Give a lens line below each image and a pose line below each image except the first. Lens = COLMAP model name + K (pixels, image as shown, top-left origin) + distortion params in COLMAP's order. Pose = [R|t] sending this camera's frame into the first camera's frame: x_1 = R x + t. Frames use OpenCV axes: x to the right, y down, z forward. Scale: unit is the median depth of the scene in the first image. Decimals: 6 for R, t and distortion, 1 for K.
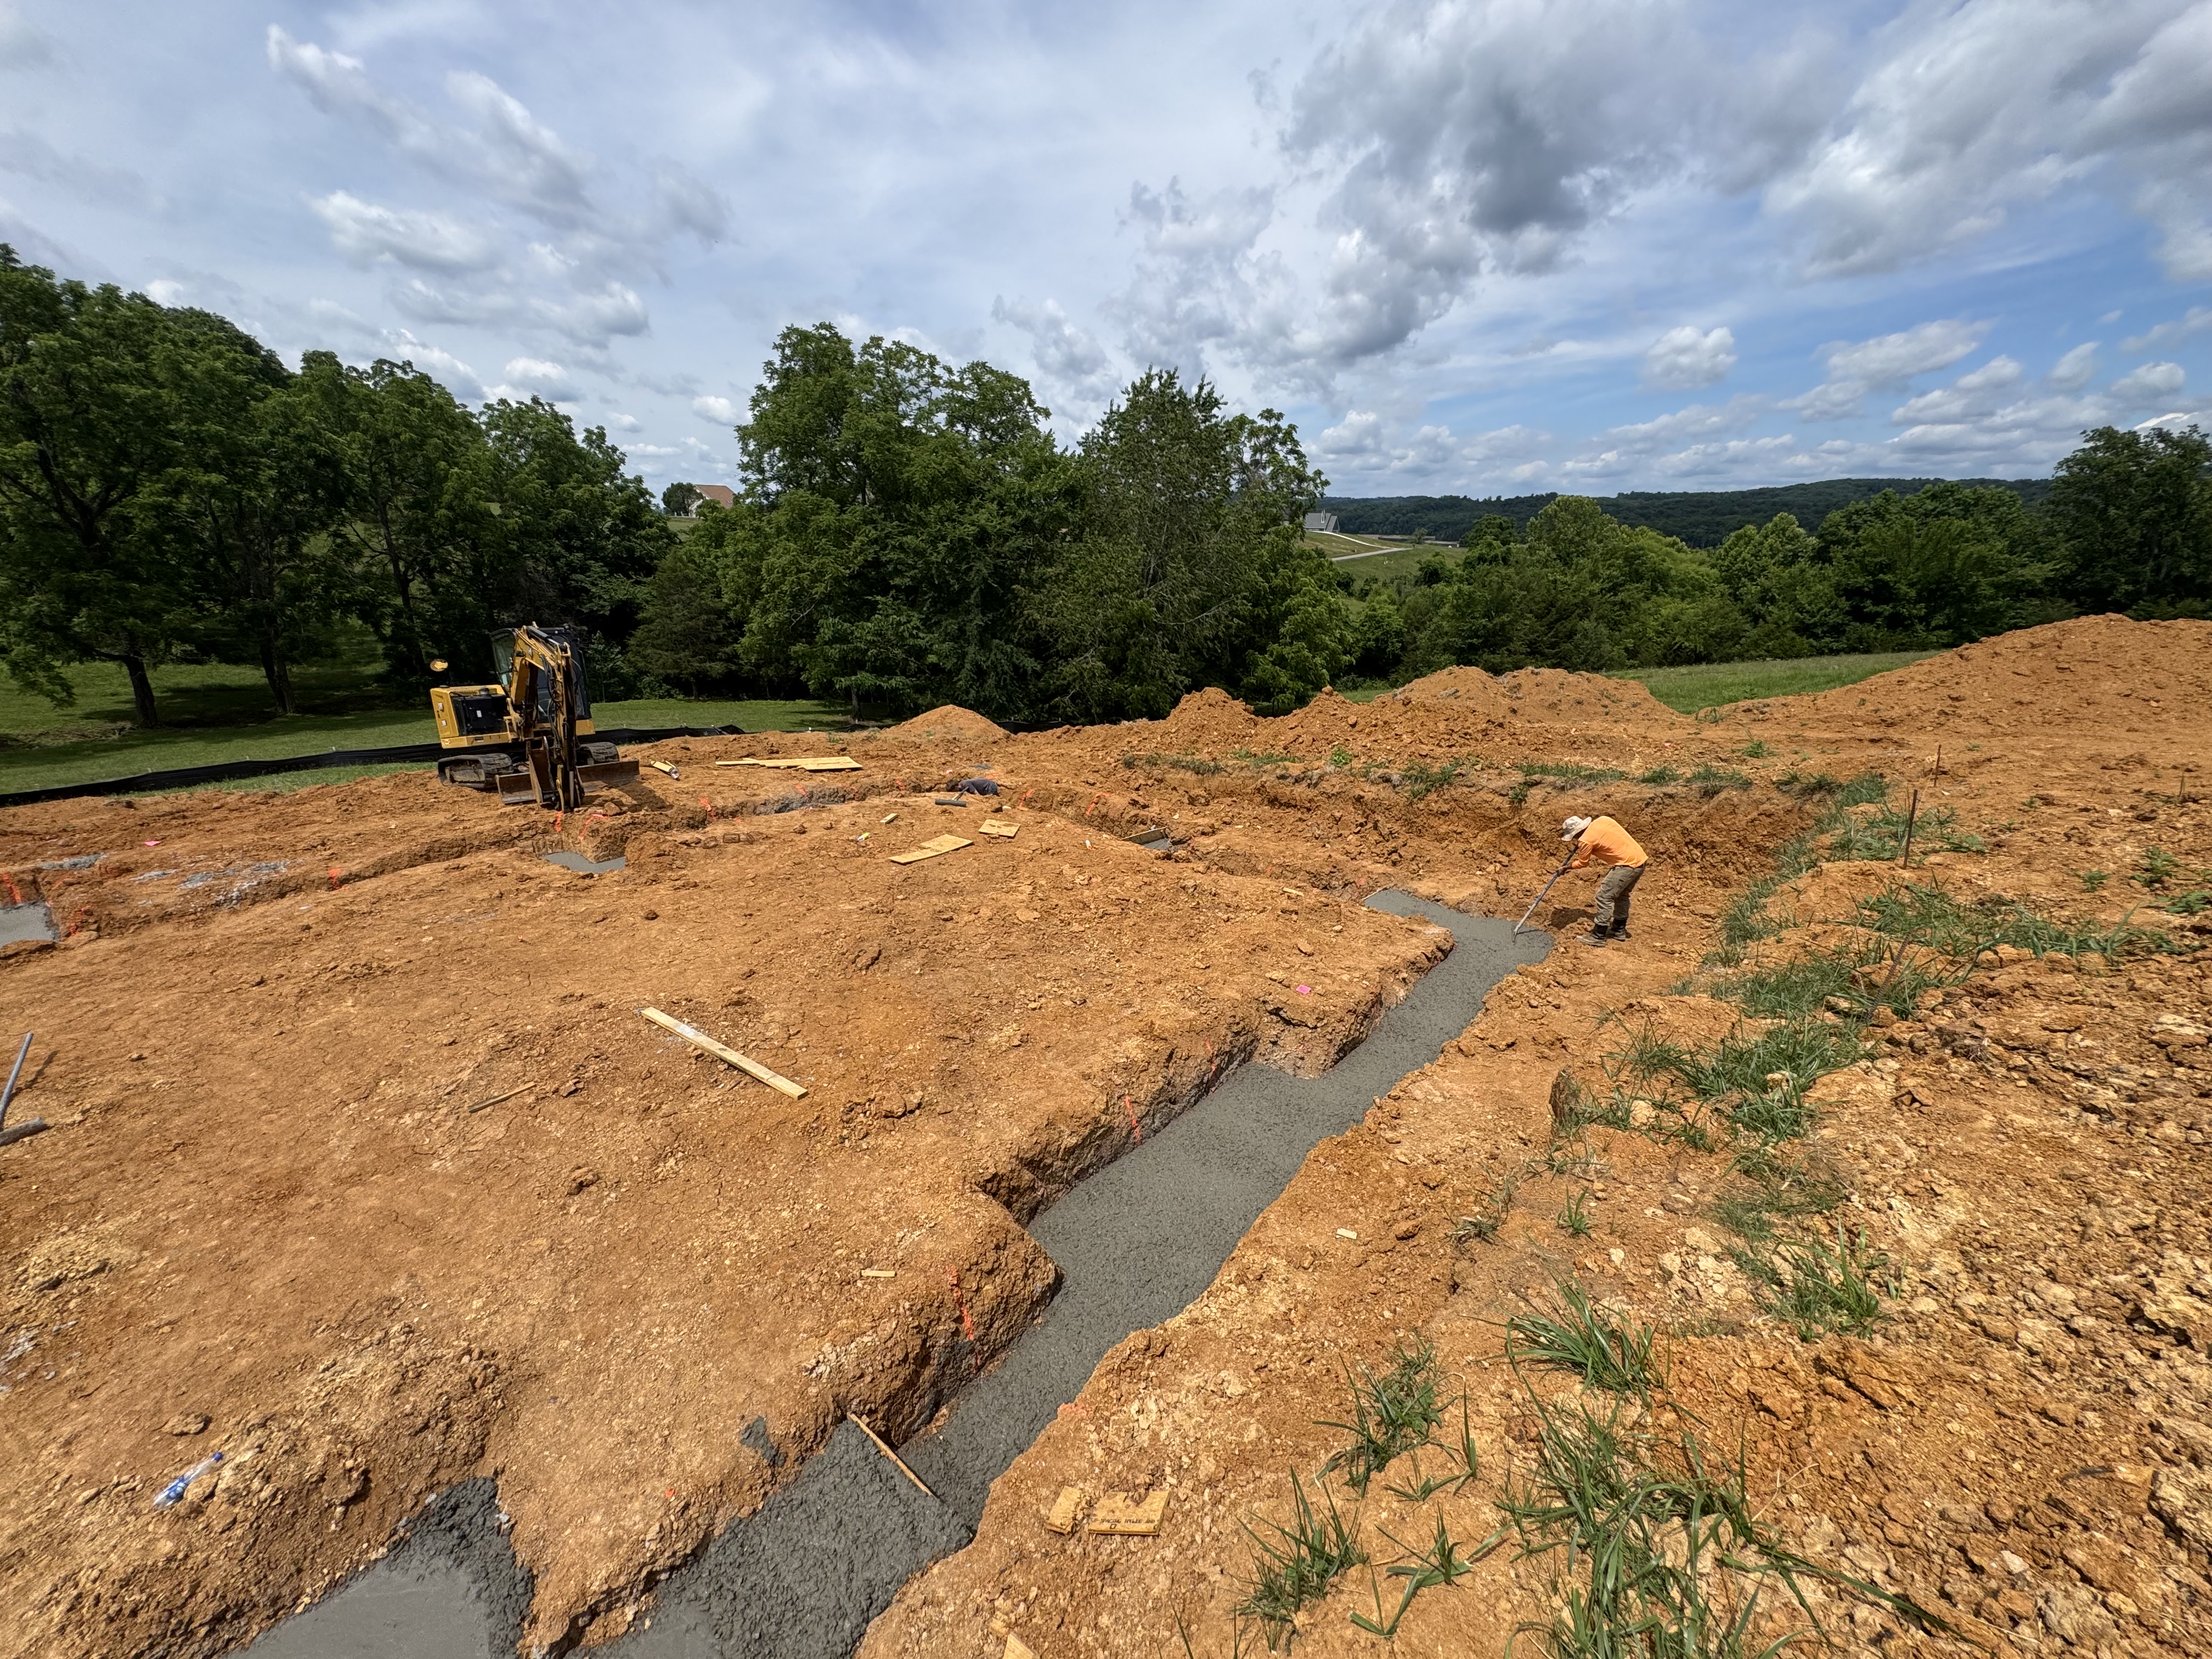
lens RADIAL K [[886.8, 0, 1108.6], [0, 886.8, 829.4], [0, 0, 1]] dist [-0.004597, 0.000971]
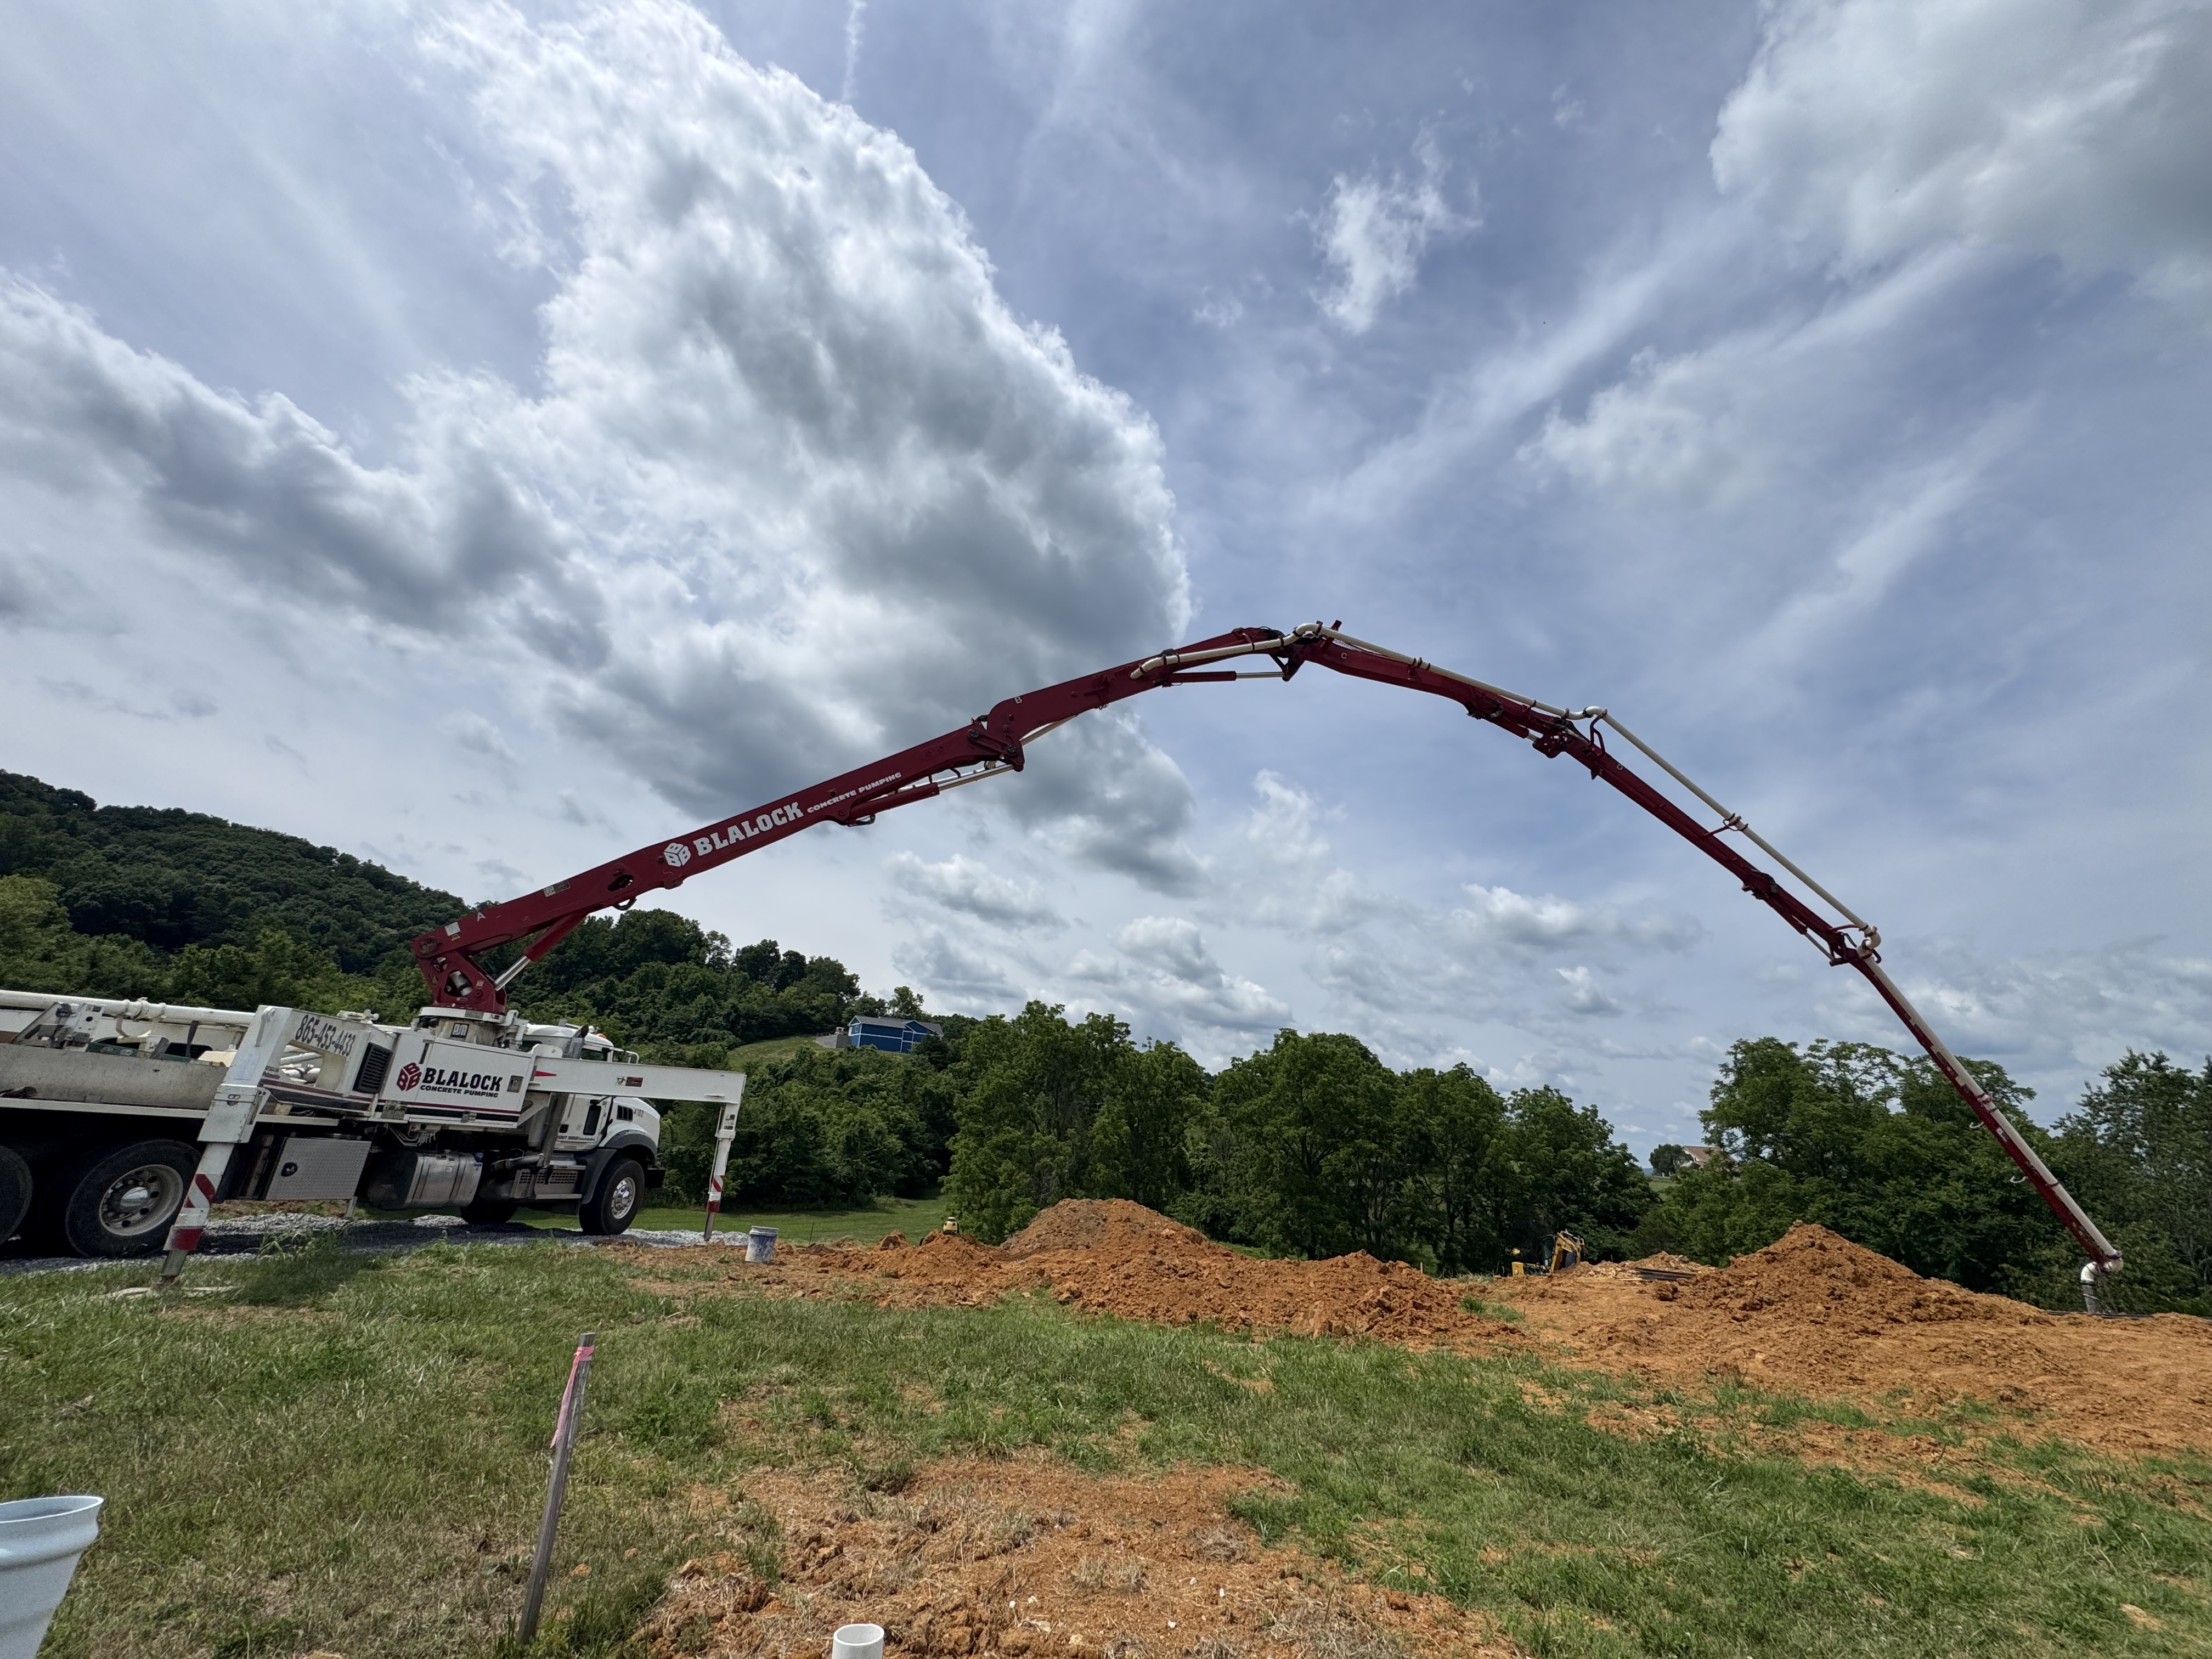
lens RADIAL K [[768.3, 0, 1168.1], [0, 768.3, 865.7], [0, 0, 1]] dist [-0.010313, 0.006066]
pose [[0.565077, -0.275170, -0.777798, 0.531671], [-0.309366, 0.803286, -0.508944, 0.324832], [0.764840, 0.528217, 0.368790, -0.962907]]
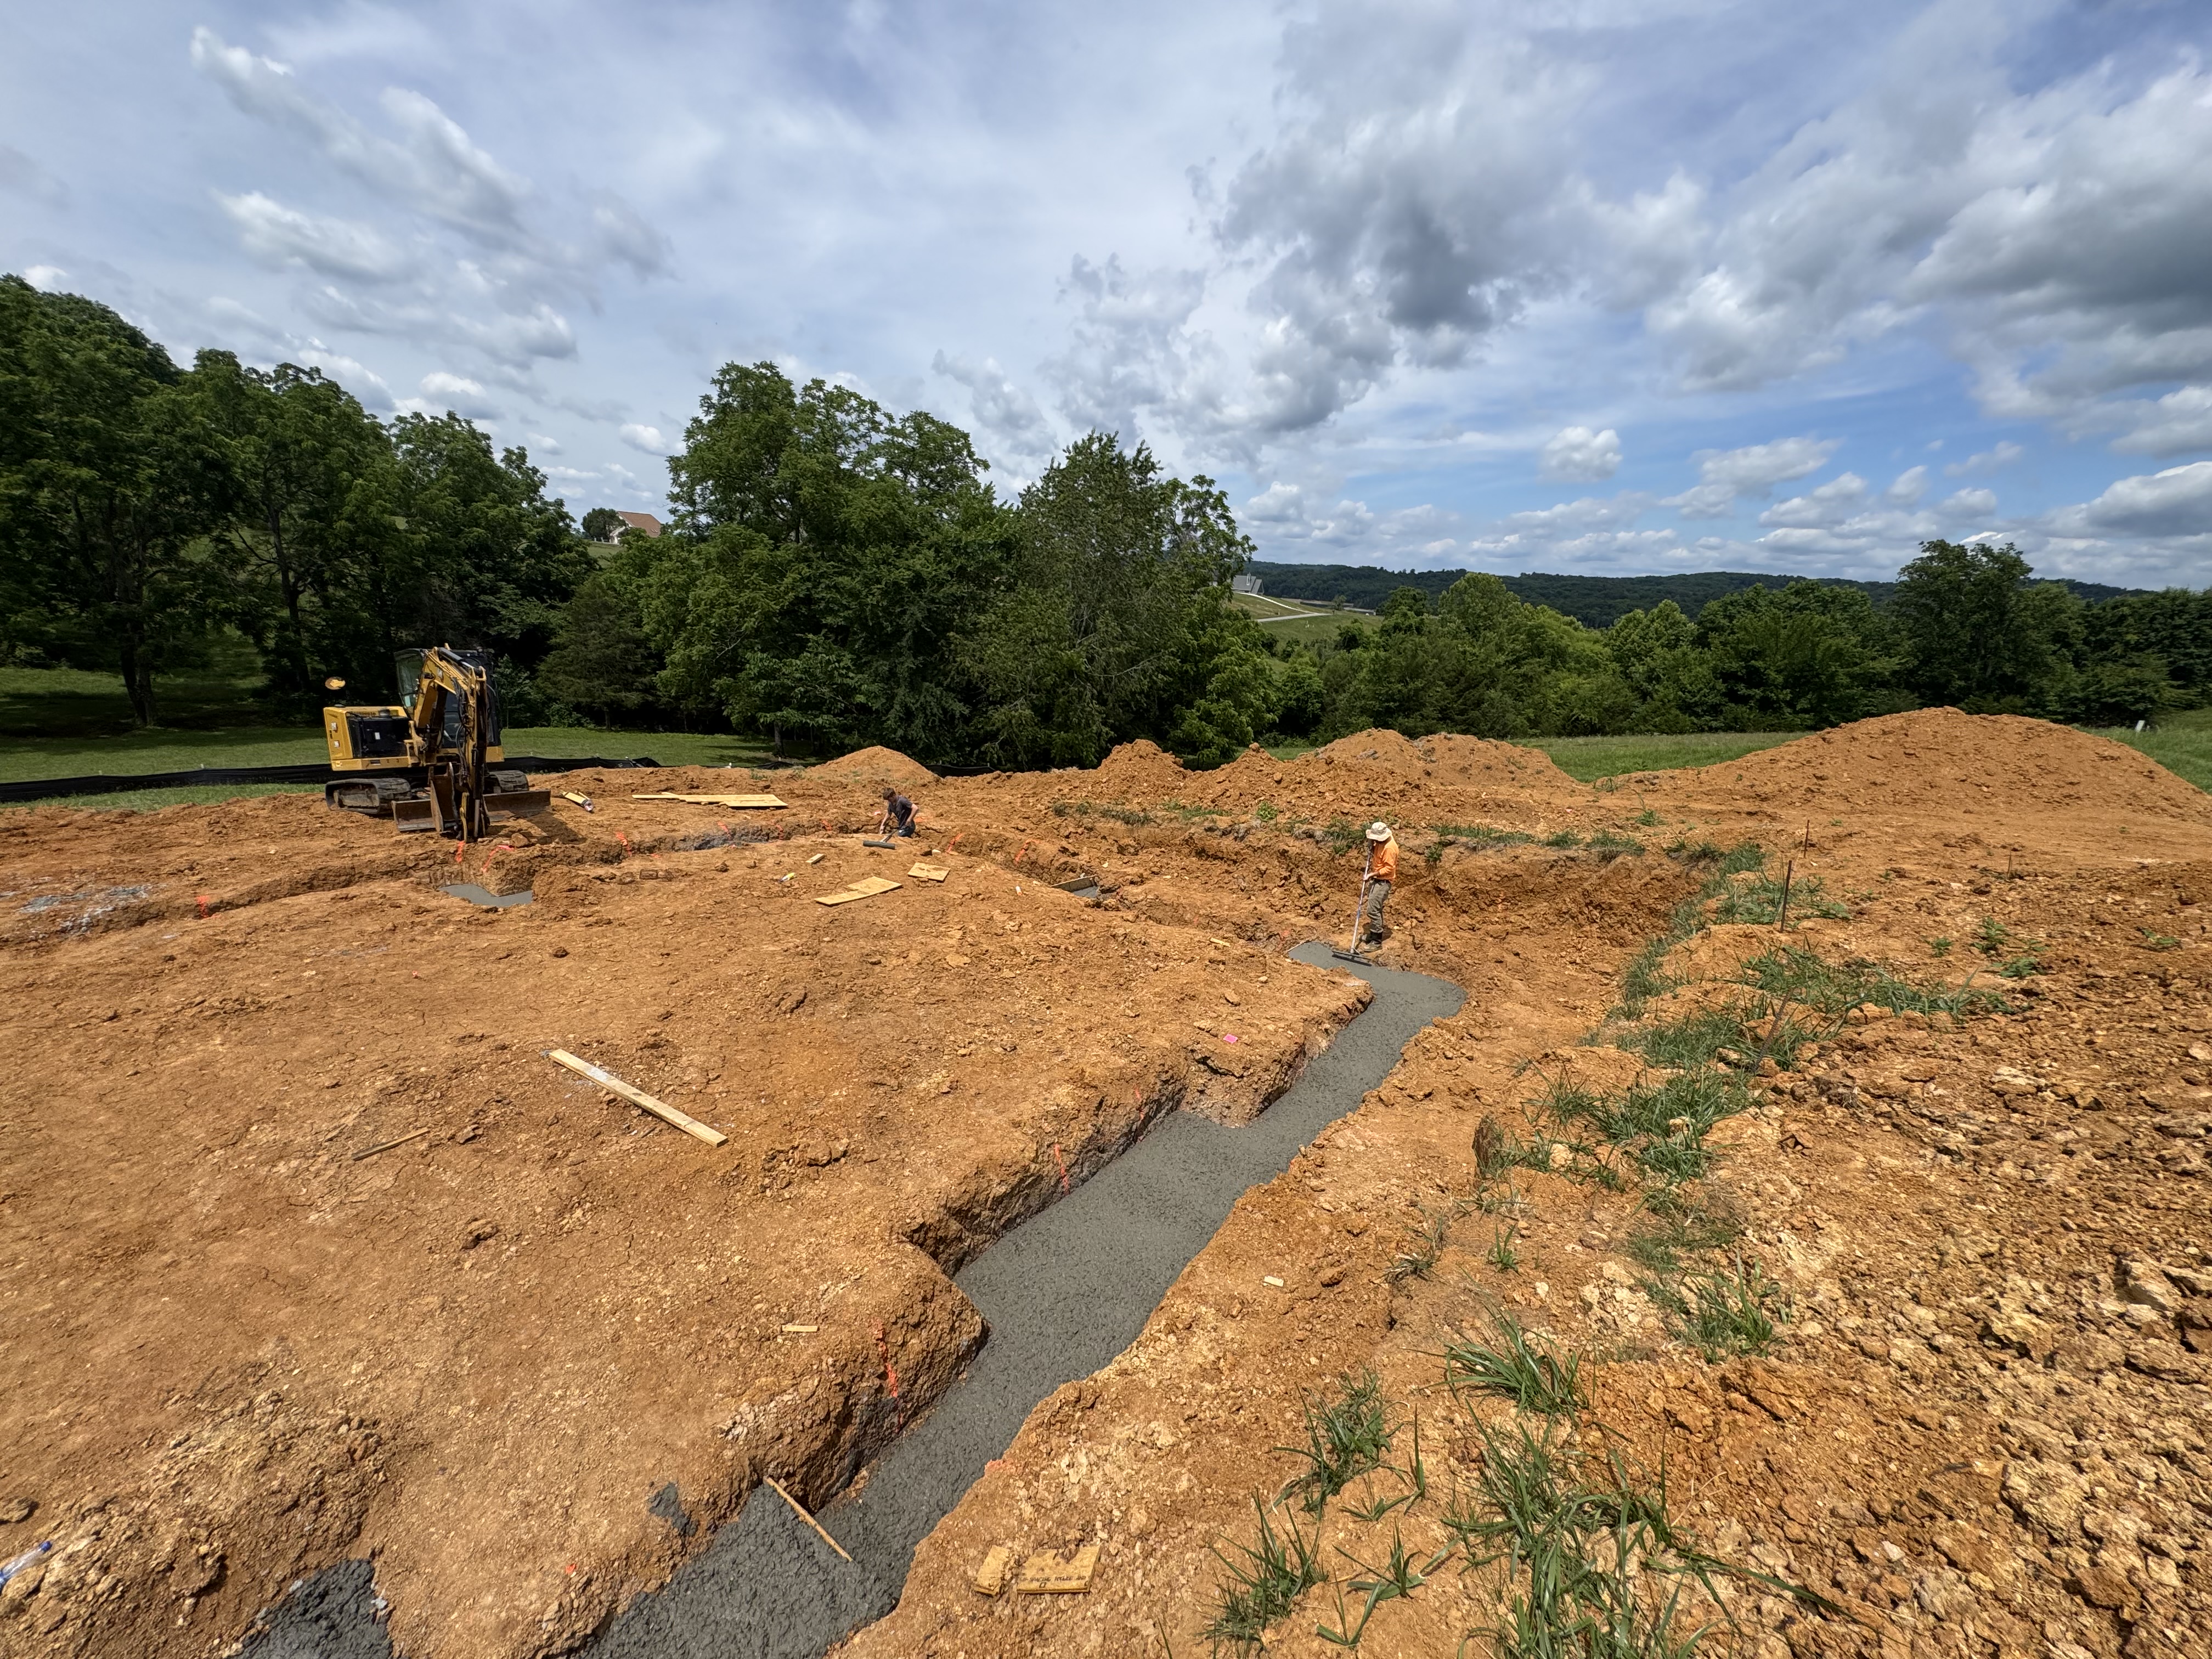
lens RADIAL K [[885.0, 0, 1107.8], [0, 885.0, 830.2], [0, 0, 1]] dist [-0.003977, 0.000631]
pose [[0.995904, 0.031878, 0.084611, -0.008895], [-0.027385, 0.998179, -0.053744, -0.000087], [-0.086170, 0.051207, 0.994964, -0.007349]]
